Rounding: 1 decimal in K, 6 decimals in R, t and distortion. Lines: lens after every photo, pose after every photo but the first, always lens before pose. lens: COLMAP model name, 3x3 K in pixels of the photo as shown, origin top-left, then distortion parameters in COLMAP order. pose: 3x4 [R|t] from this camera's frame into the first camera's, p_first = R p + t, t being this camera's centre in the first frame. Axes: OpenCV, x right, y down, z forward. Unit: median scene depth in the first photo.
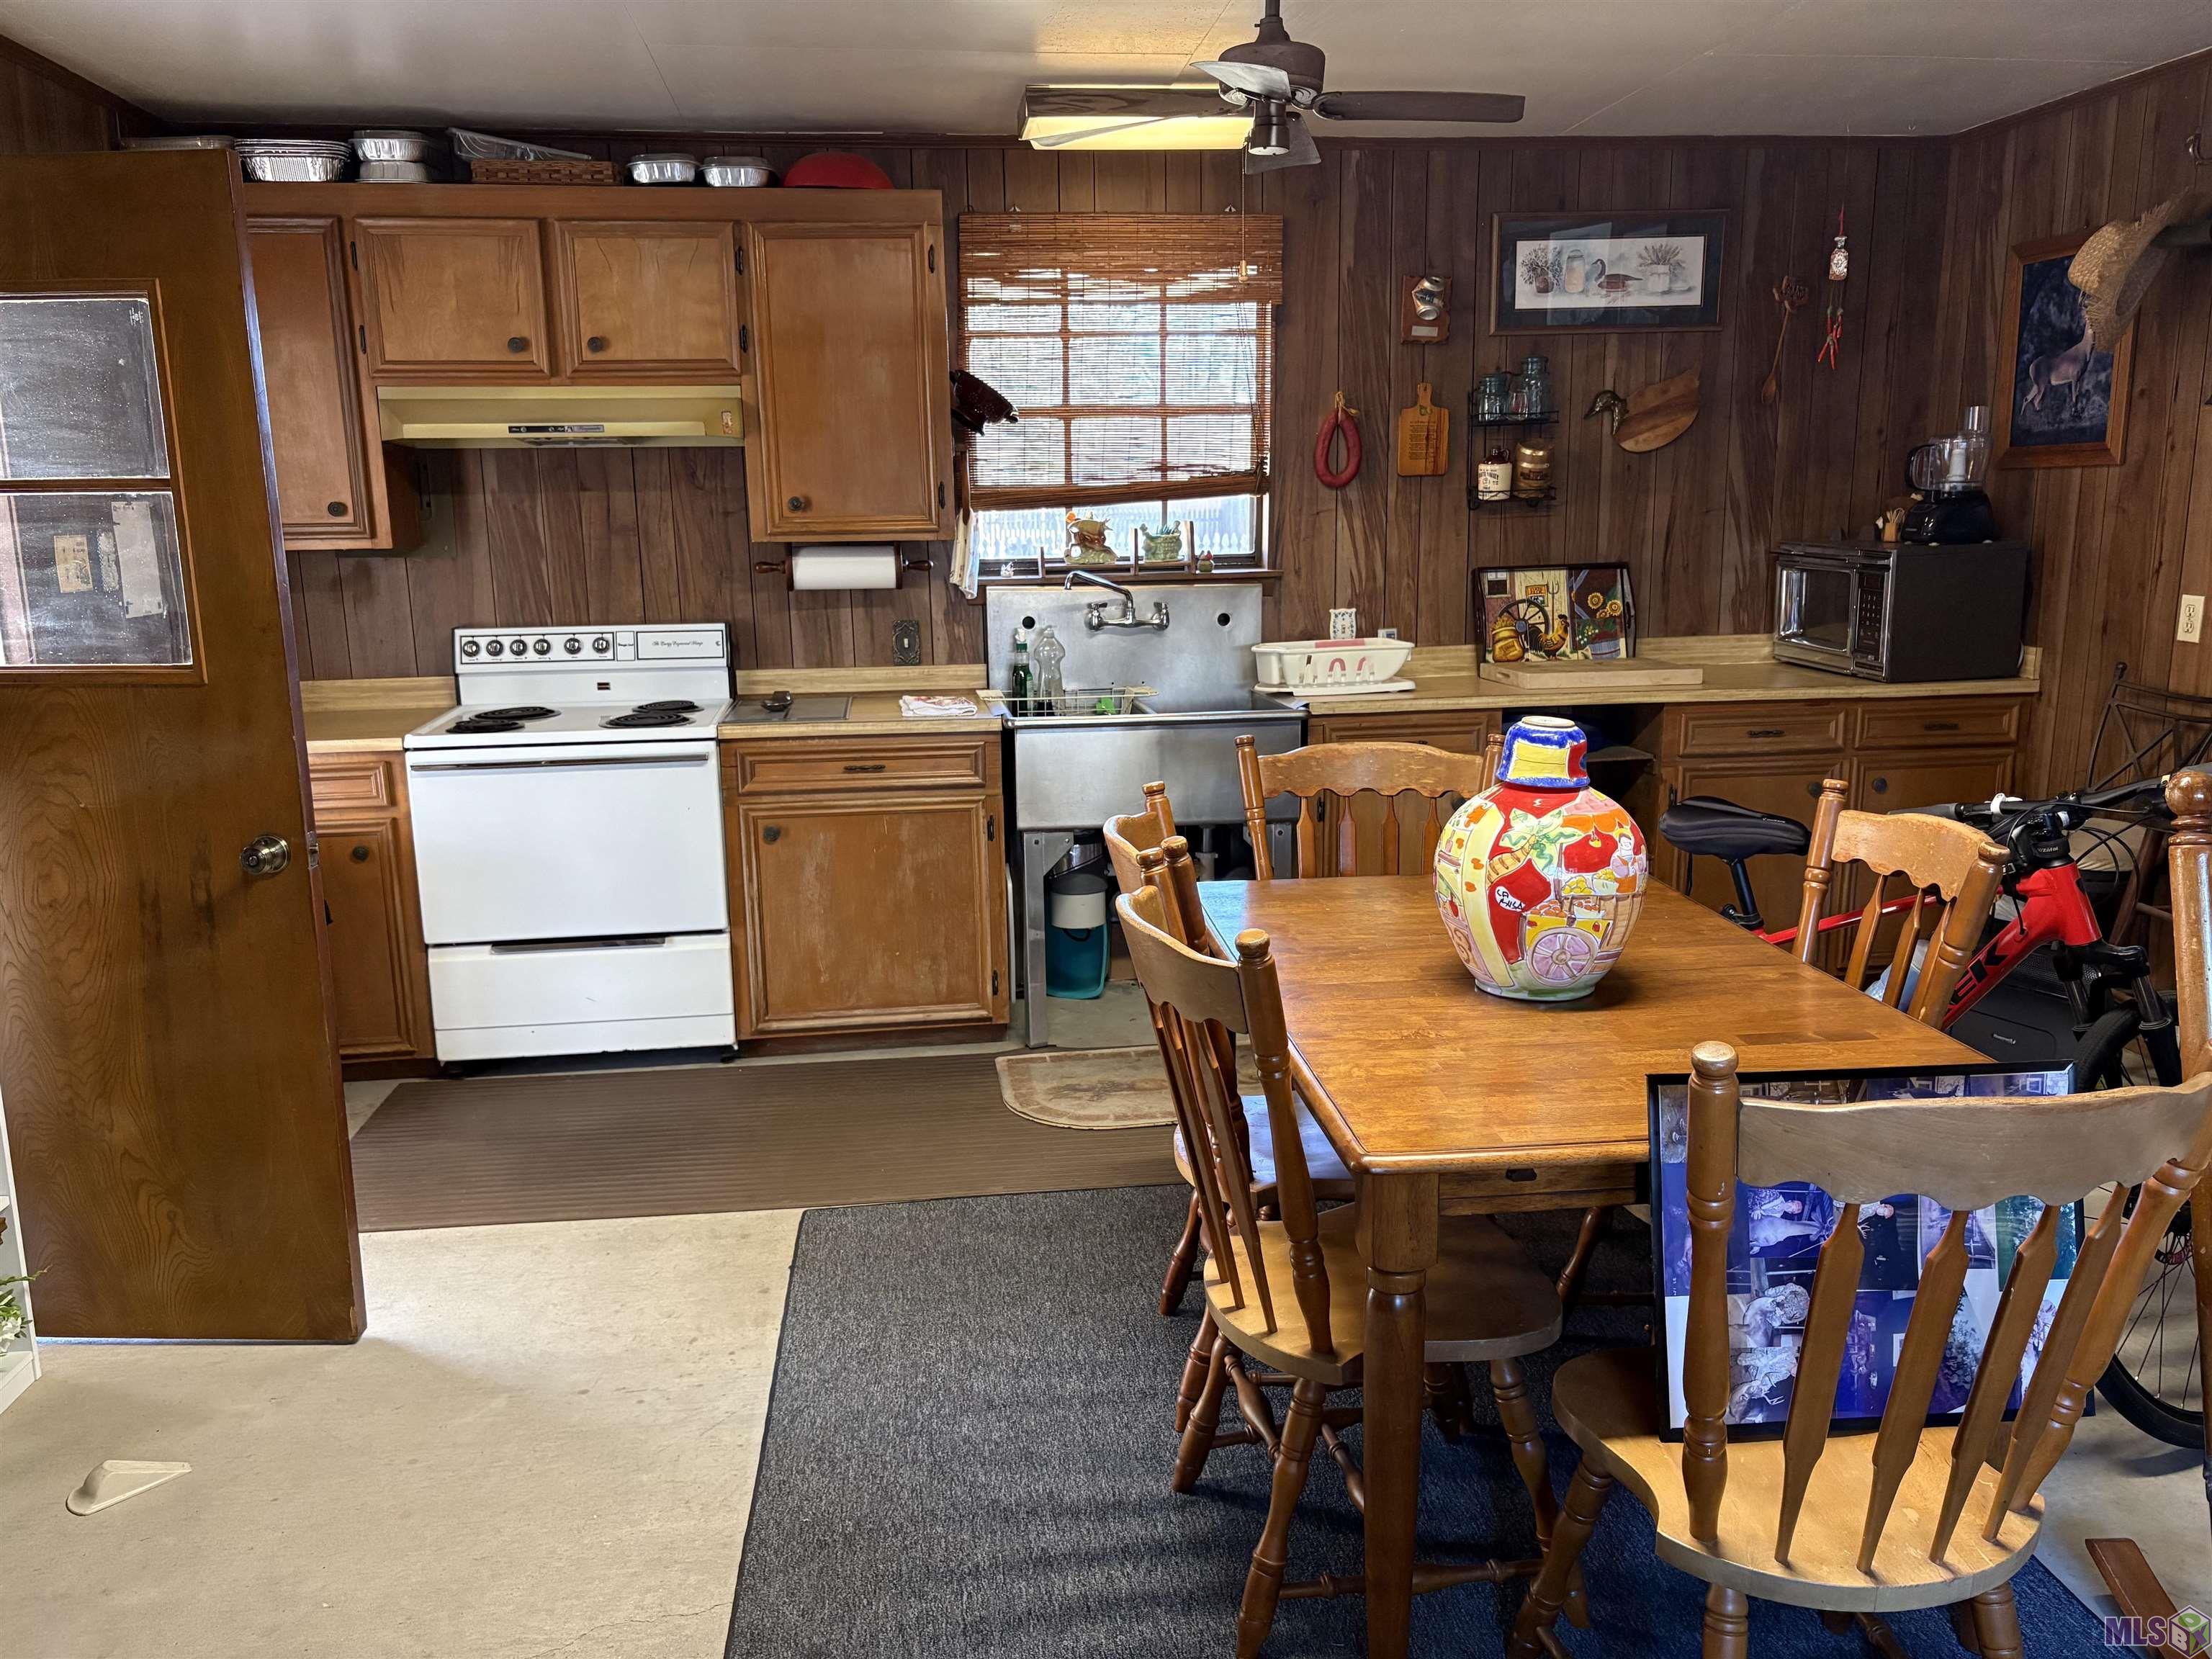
lens RADIAL K [[1706.0, 0, 1109.0], [0, 1706.0, 867.7], [0, 0, 1]] dist [0.127127, -0.371519]
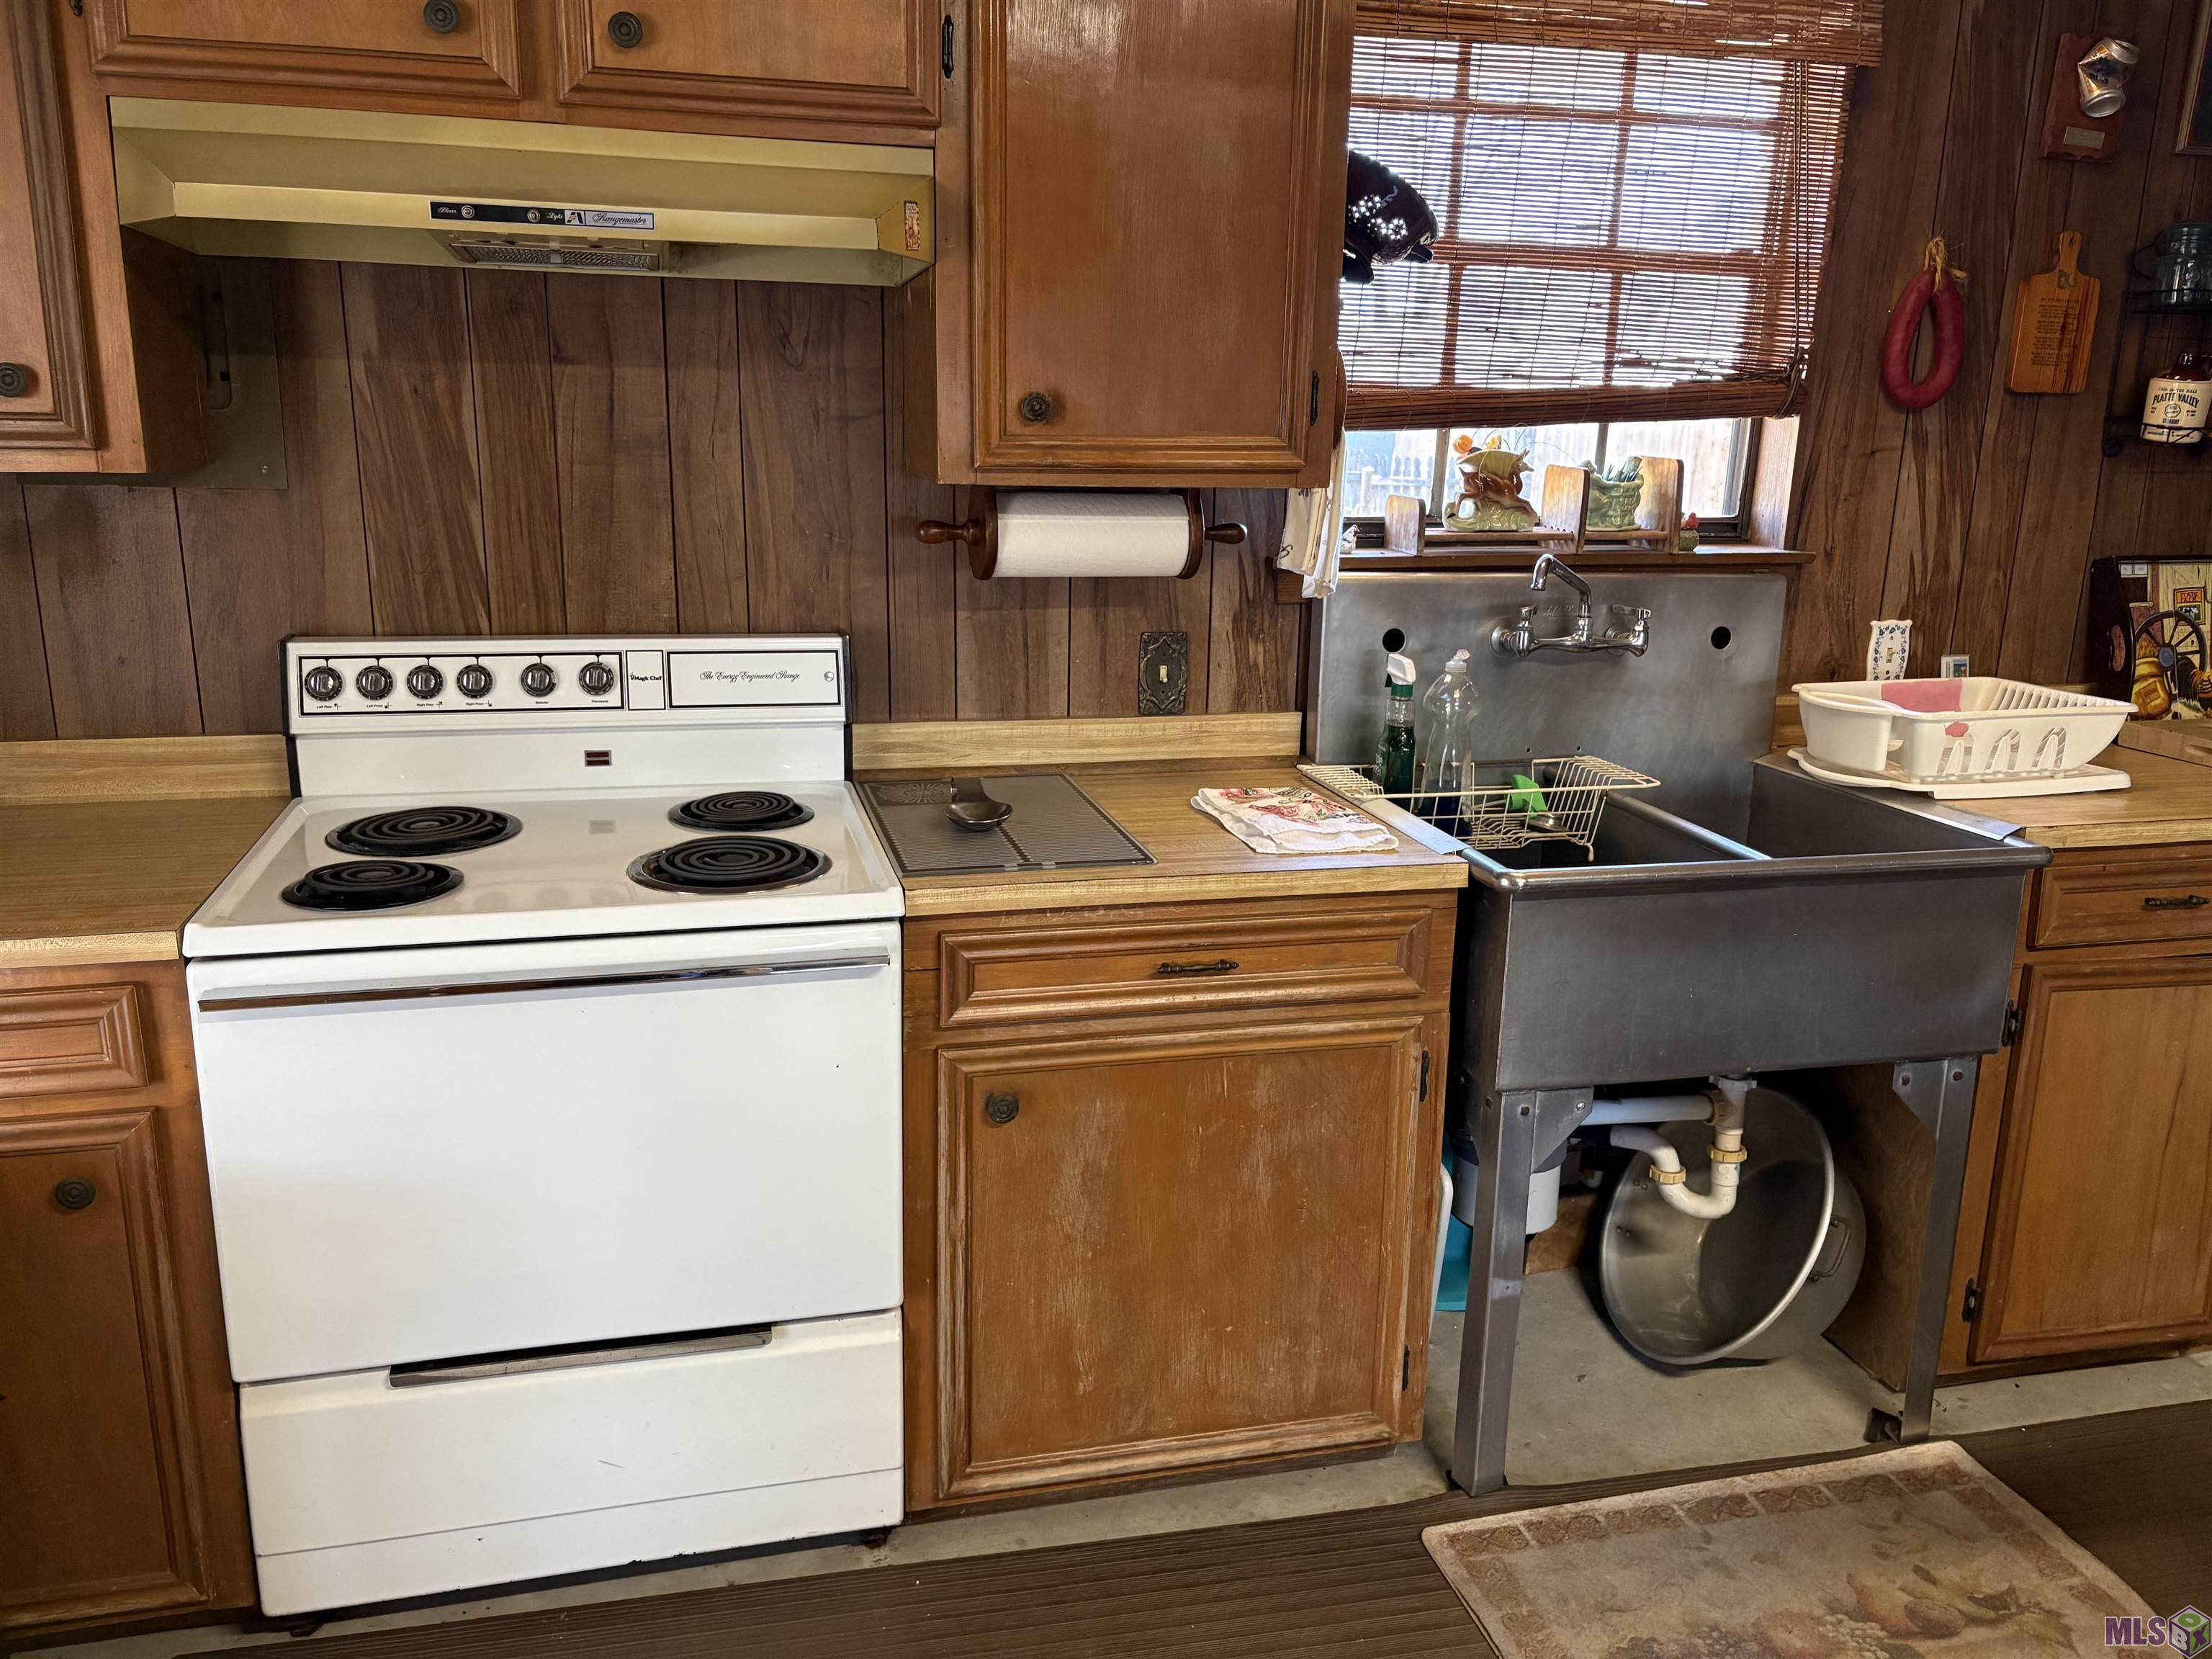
lens RADIAL K [[1693.6, 0, 1104.1], [0, 1693.6, 833.3], [0, 0, 1]] dist [0.073937, -0.103723]
pose [[0.992816, 0.008607, 0.119342, -0.208342], [-0.012749, 0.999341, 0.033987, -0.103283], [-0.118971, -0.035264, 0.992271, 0.494233]]
